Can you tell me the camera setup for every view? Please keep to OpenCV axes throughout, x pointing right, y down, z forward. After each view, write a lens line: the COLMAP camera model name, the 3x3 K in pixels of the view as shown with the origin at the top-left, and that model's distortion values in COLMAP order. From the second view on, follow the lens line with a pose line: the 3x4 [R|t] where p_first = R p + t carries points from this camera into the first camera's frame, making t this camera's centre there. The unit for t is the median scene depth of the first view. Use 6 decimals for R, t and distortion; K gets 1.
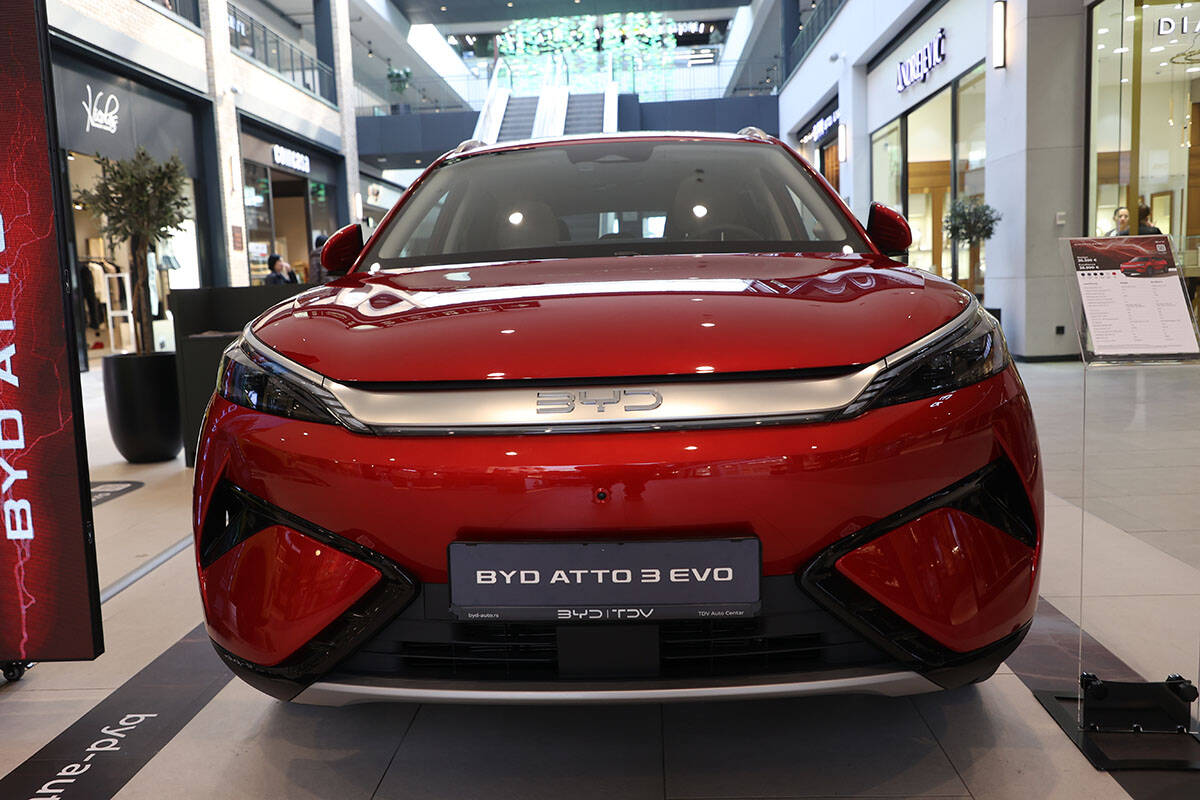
lens RADIAL K [[983.6, 0, 590.6], [0, 983.6, 398.6], [0, 0, 1]] dist [0.004199, 0.020086]
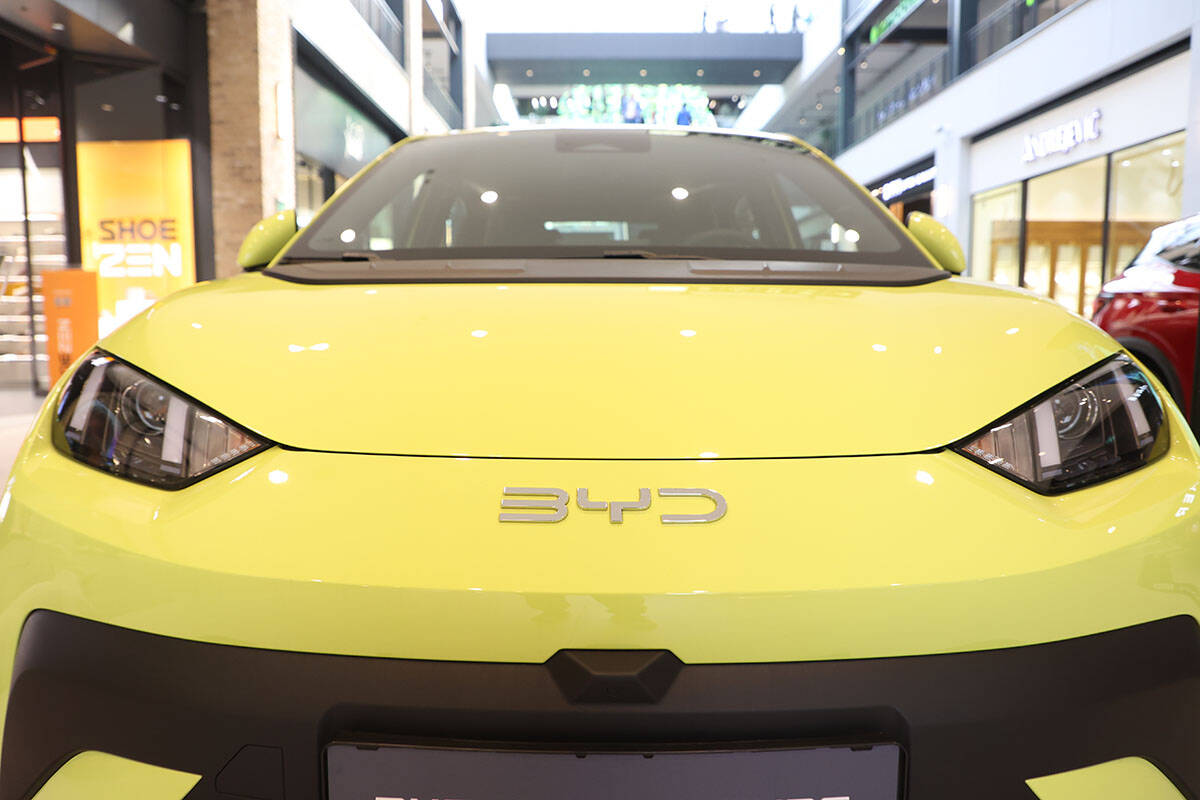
lens RADIAL K [[816.7, 0, 608.0], [0, 816.7, 396.4], [0, 0, 1]] dist [-0.054170, 0.019348]
pose [[0.996616, 0.031144, 0.076064, -0.201270], [-0.030176, 0.999449, -0.013848, 0.006373], [-0.076454, 0.011506, 0.997007, 0.037432]]
